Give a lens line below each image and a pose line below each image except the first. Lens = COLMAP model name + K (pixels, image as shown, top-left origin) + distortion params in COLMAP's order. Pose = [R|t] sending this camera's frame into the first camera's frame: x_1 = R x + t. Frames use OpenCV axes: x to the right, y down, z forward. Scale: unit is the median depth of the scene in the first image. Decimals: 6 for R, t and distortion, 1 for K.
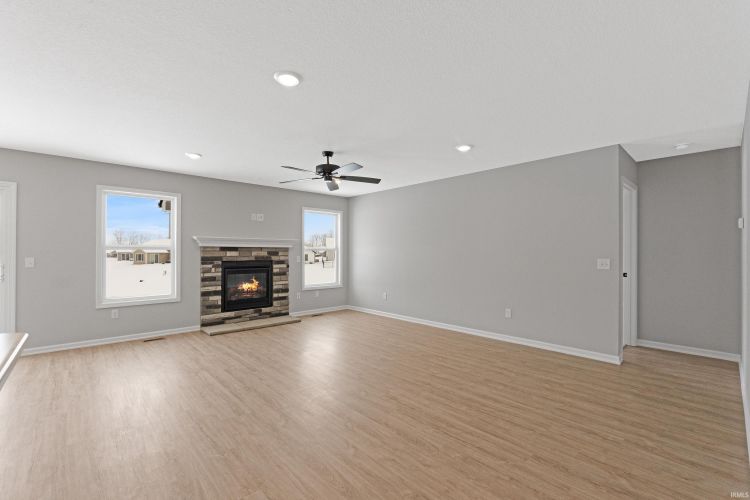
lens RADIAL K [[320.4, 0, 377.1], [0, 320.4, 249.8], [0, 0, 1]] dist [0.000689, 0.000204]
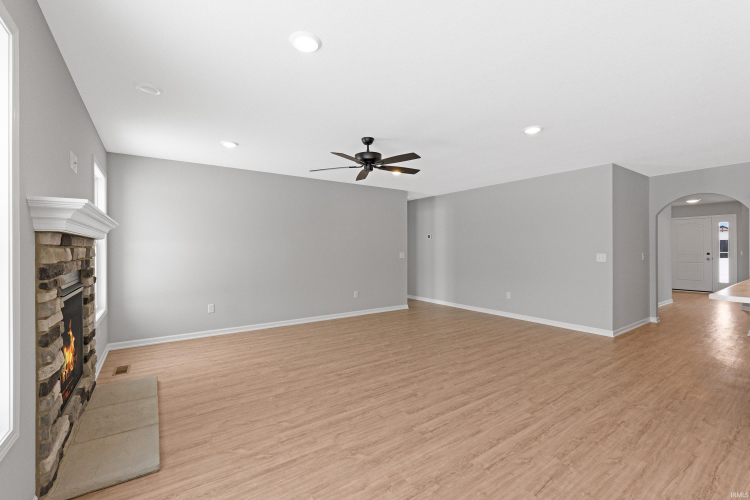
lens RADIAL K [[320.4, 0, 372.4], [0, 320.4, 250.5], [0, 0, 1]] dist [0.000689, 0.000204]
pose [[0.155253, -0.004039, 0.987867, -1.163927], [-0.005754, 0.999971, 0.004993, 0.012381], [-0.987858, -0.006459, 0.155225, 0.959038]]
